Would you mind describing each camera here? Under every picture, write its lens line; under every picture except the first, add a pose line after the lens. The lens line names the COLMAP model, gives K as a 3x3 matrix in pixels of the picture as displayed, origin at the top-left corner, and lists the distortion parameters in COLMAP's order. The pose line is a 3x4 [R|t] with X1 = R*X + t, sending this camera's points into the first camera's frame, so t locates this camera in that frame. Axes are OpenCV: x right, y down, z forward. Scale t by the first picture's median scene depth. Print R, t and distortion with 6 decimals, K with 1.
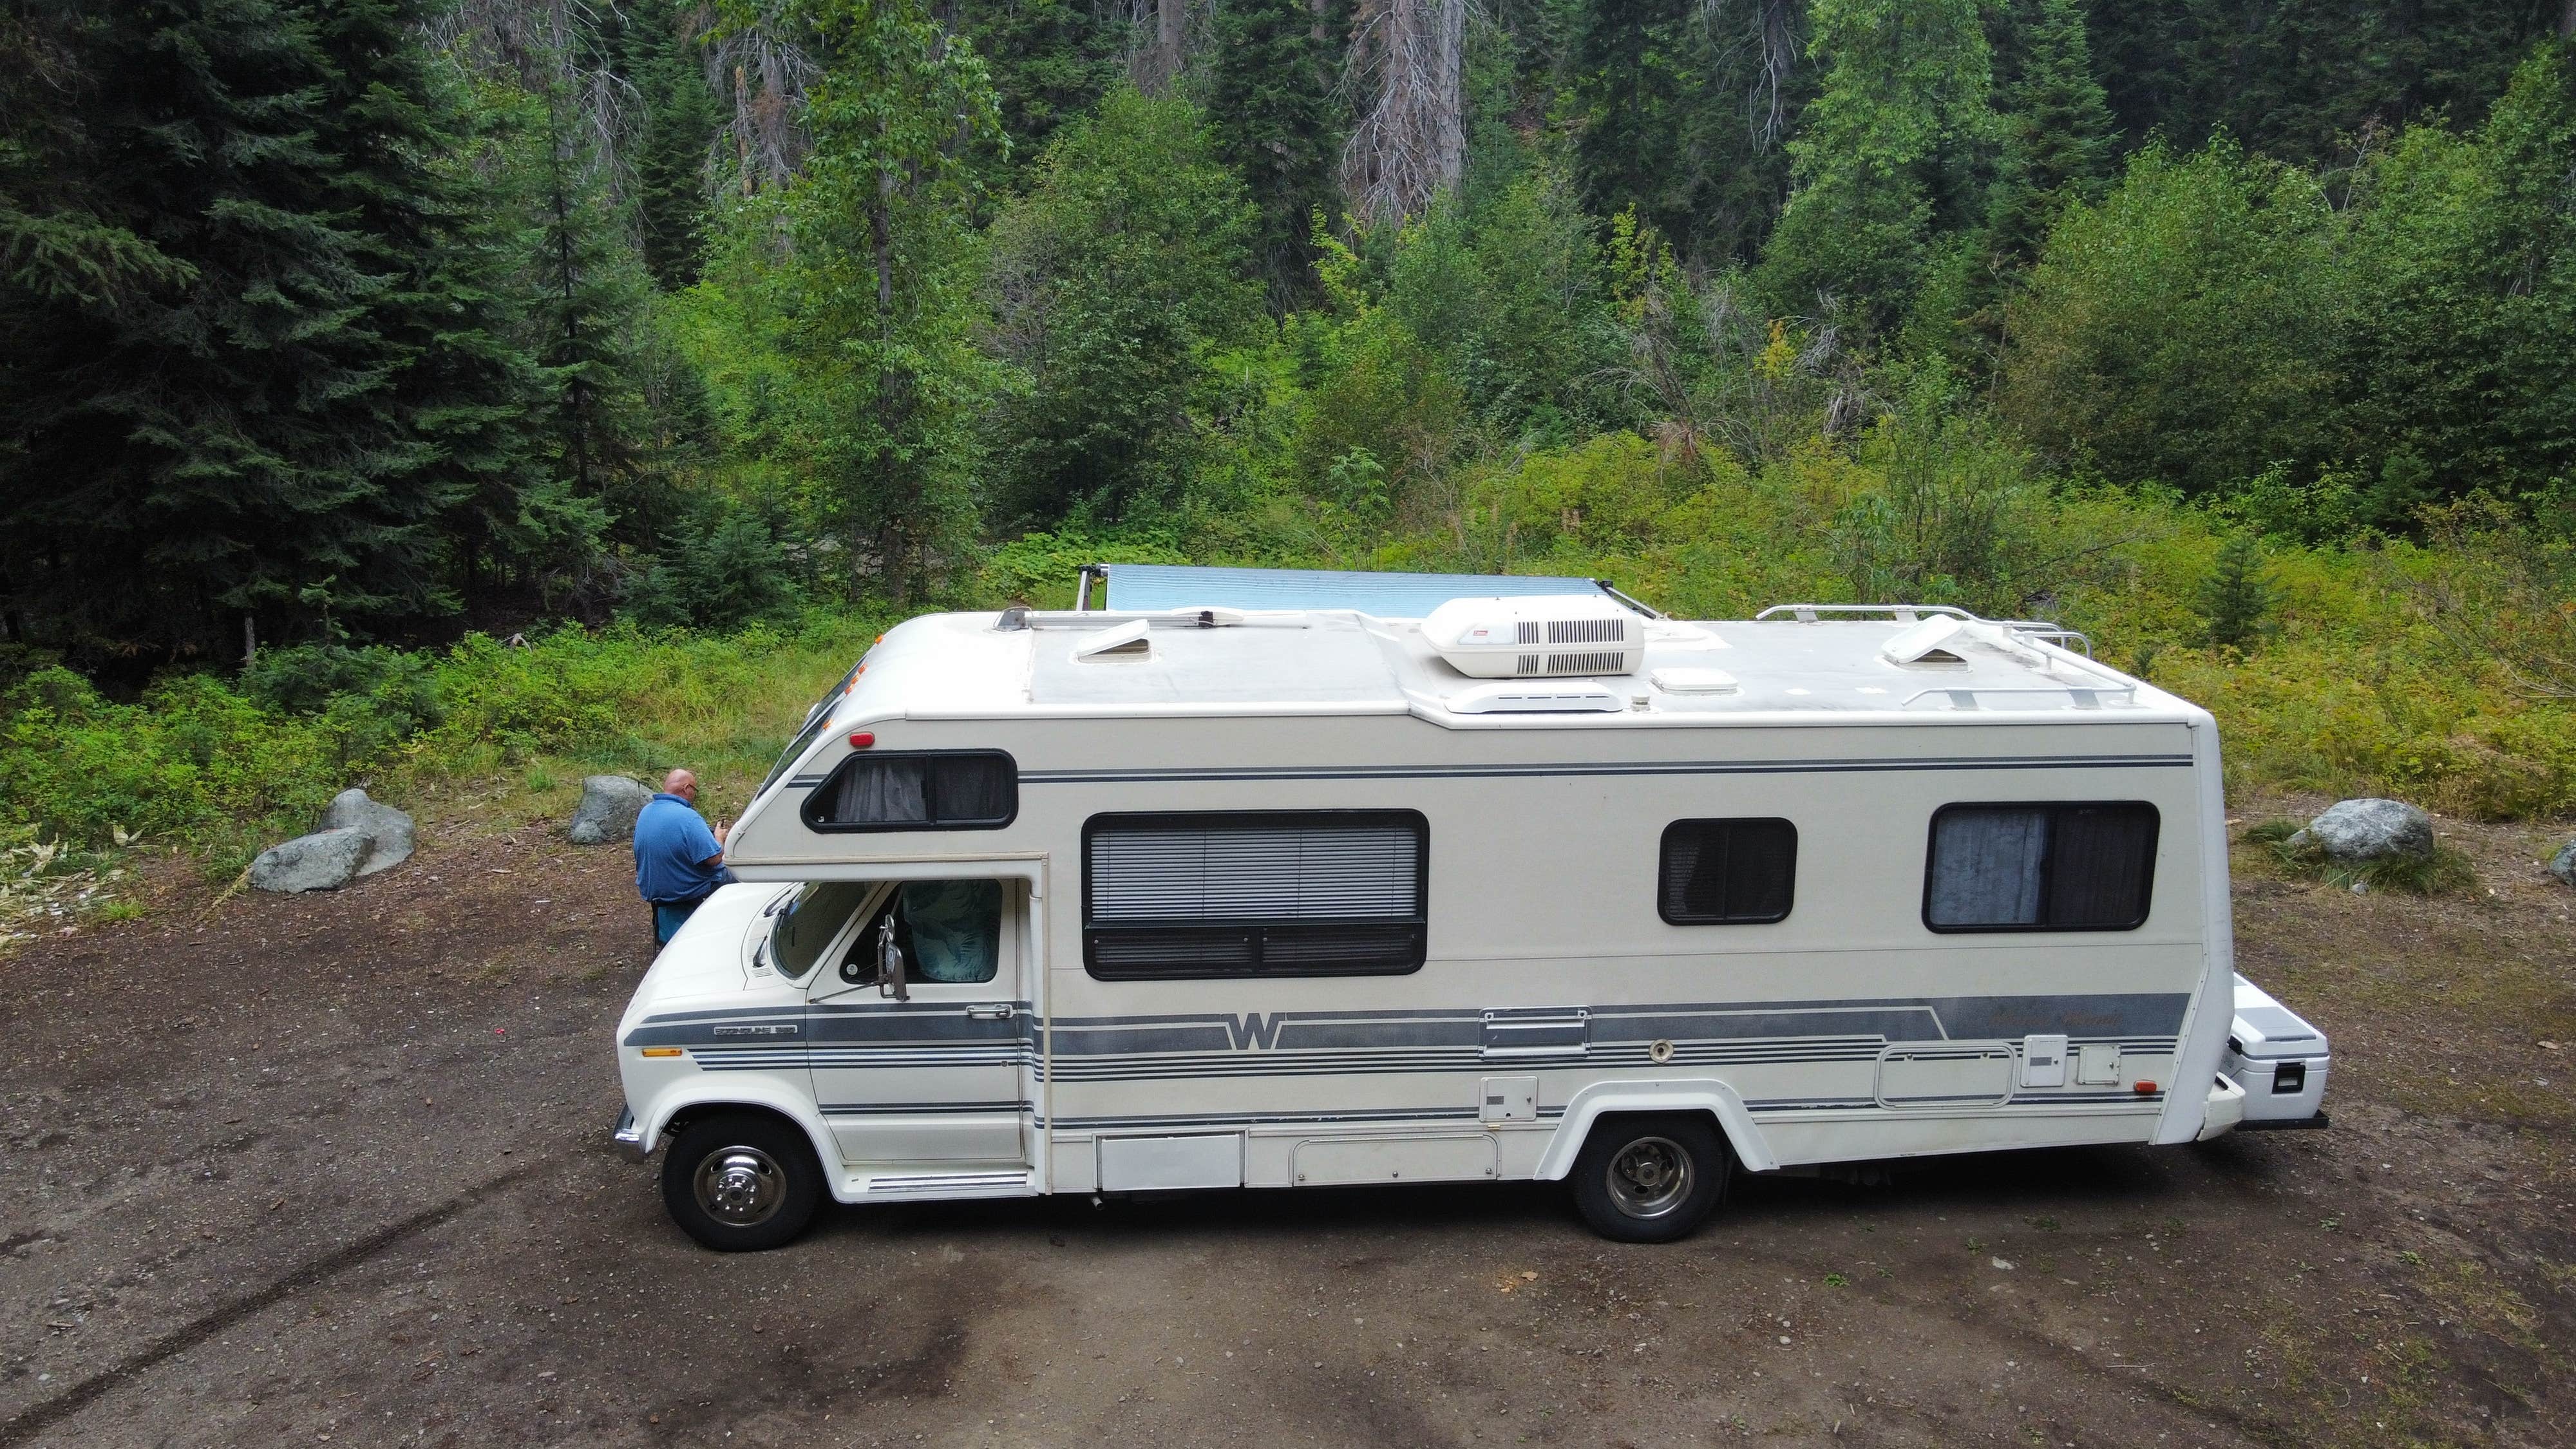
lens RADIAL K [[1958.9, 0, 1288.4], [0, 1958.9, 728.3], [0, 0, 1]] dist [0.012630, 0.004365]
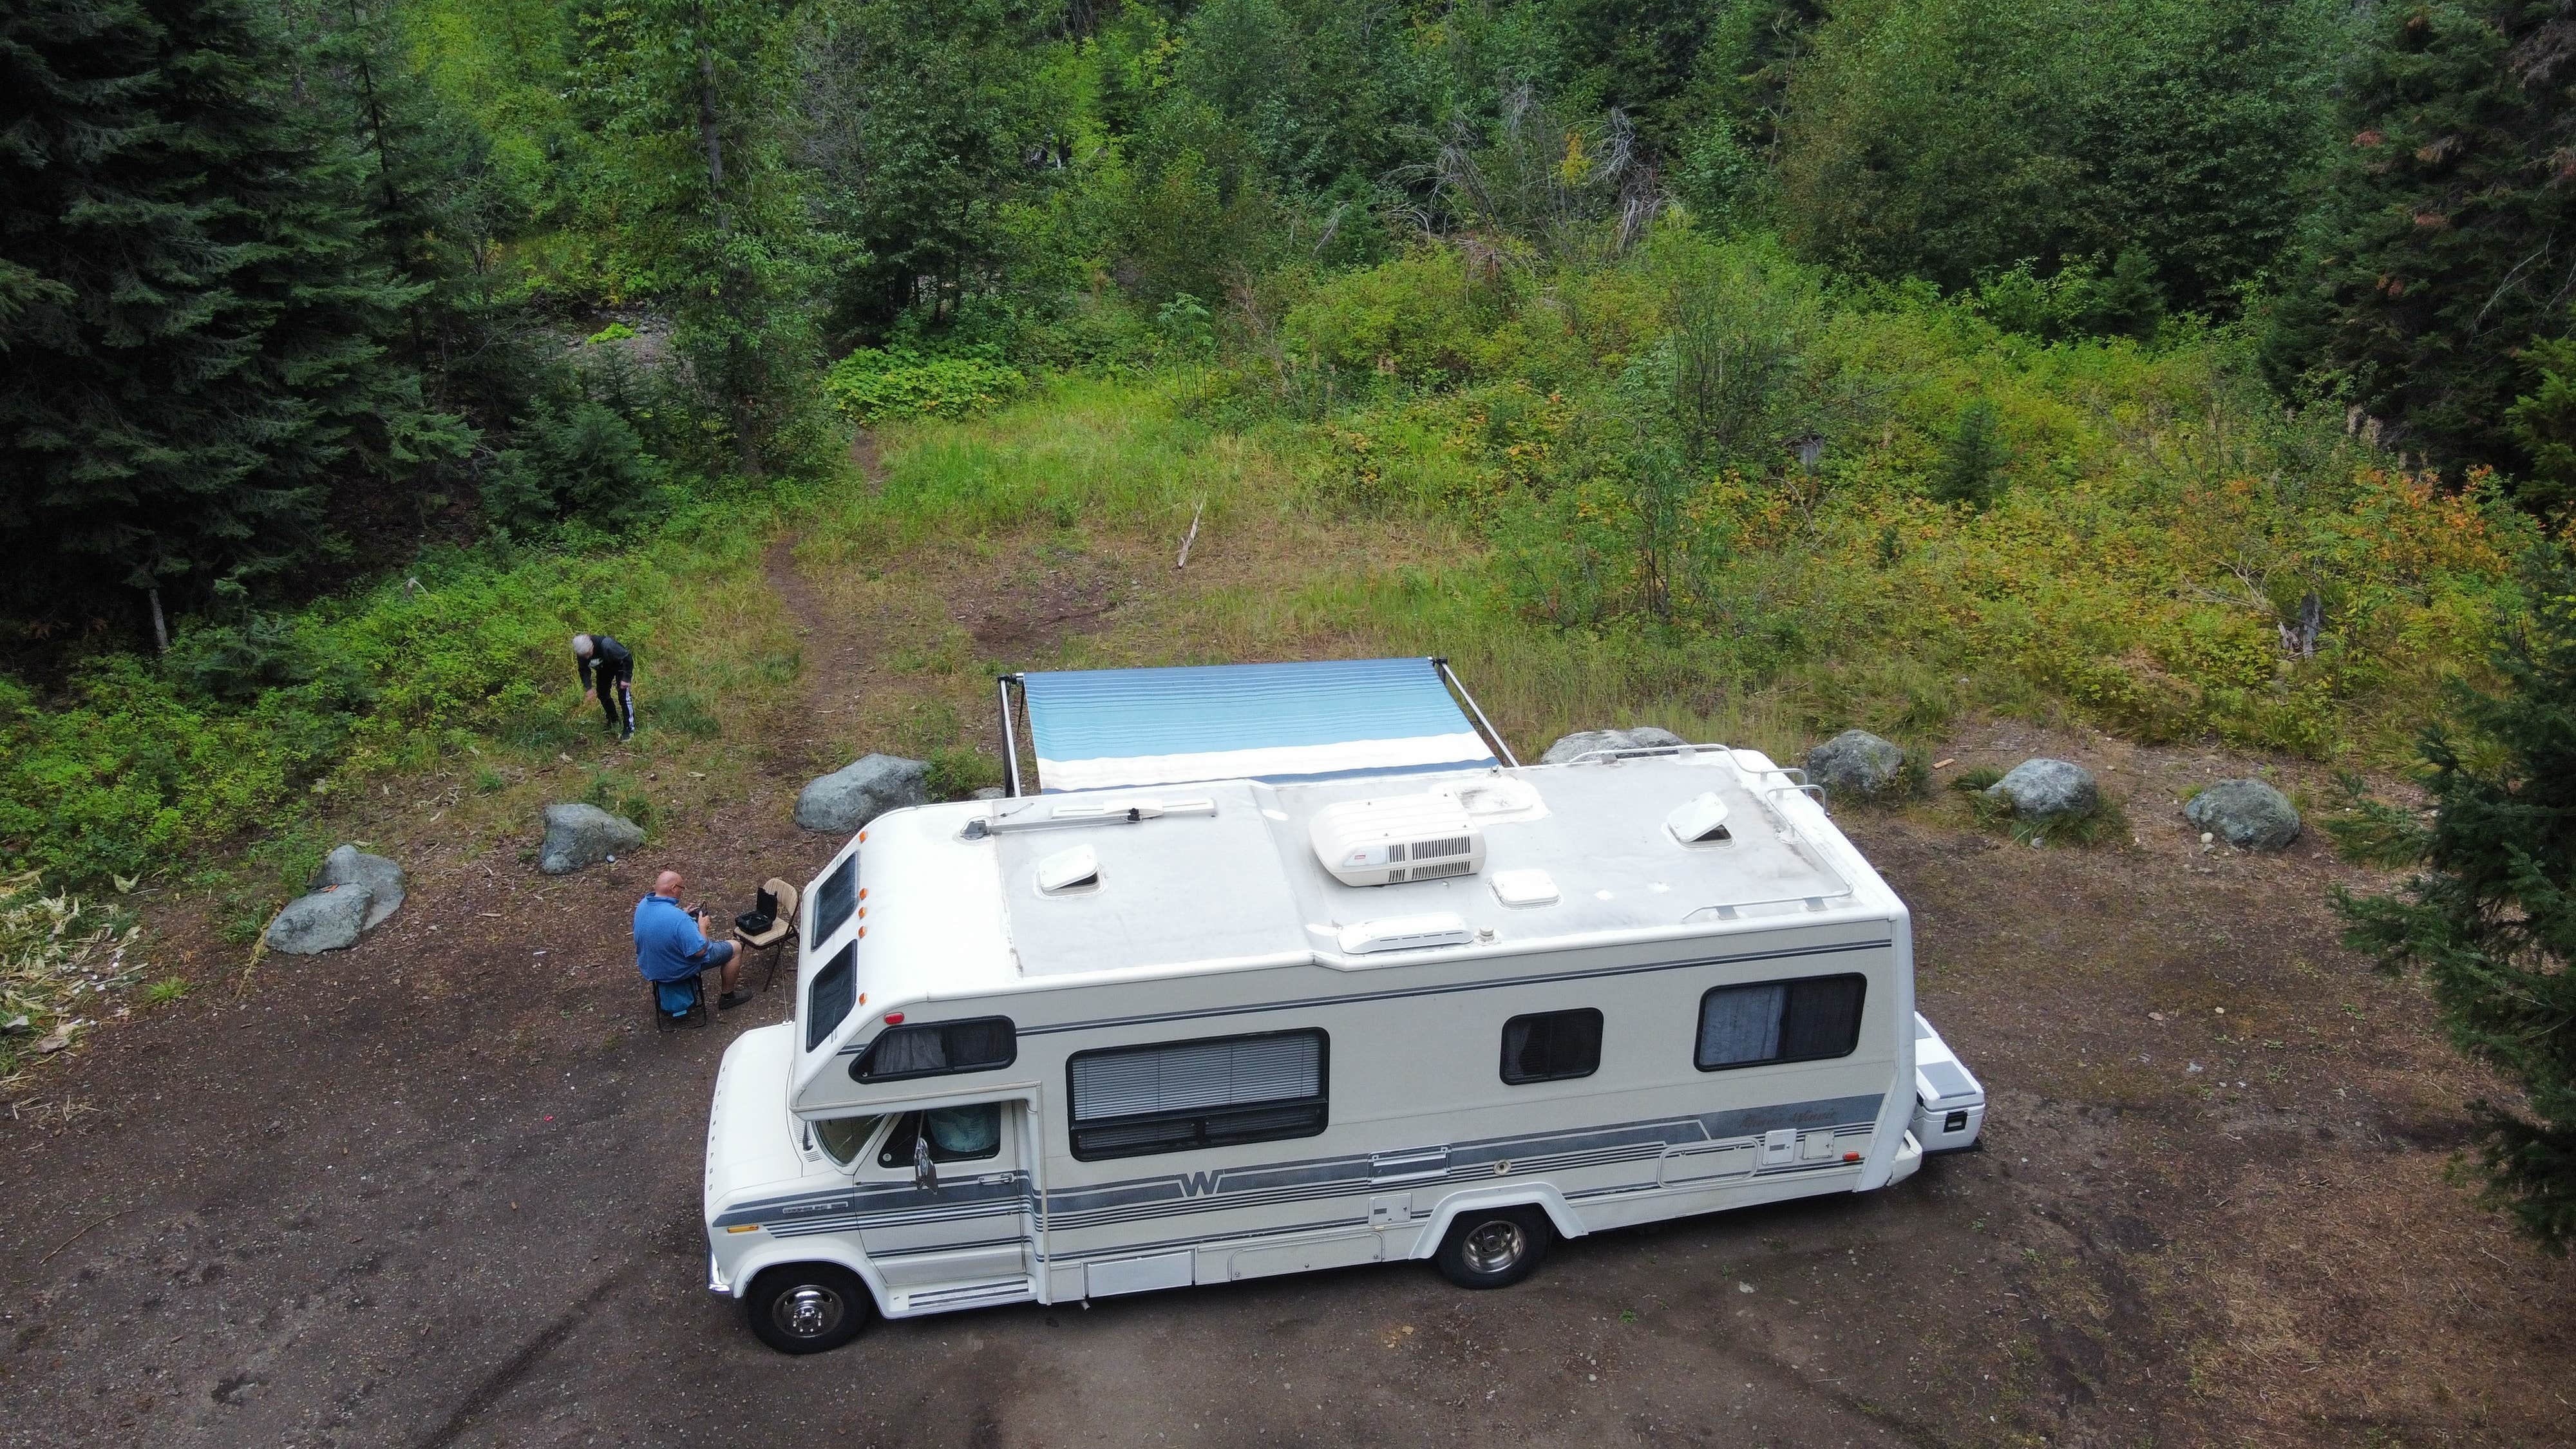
lens RADIAL K [[1958.9, 0, 1287.2], [0, 1958.9, 720.7], [0, 0, 1]] dist [0.012630, 0.004365]
pose [[0.993950, -0.048469, 0.098564, -0.063335], [0.027140, 0.977921, 0.207205, -0.359594], [-0.106430, -0.203276, 0.973320, -0.195177]]
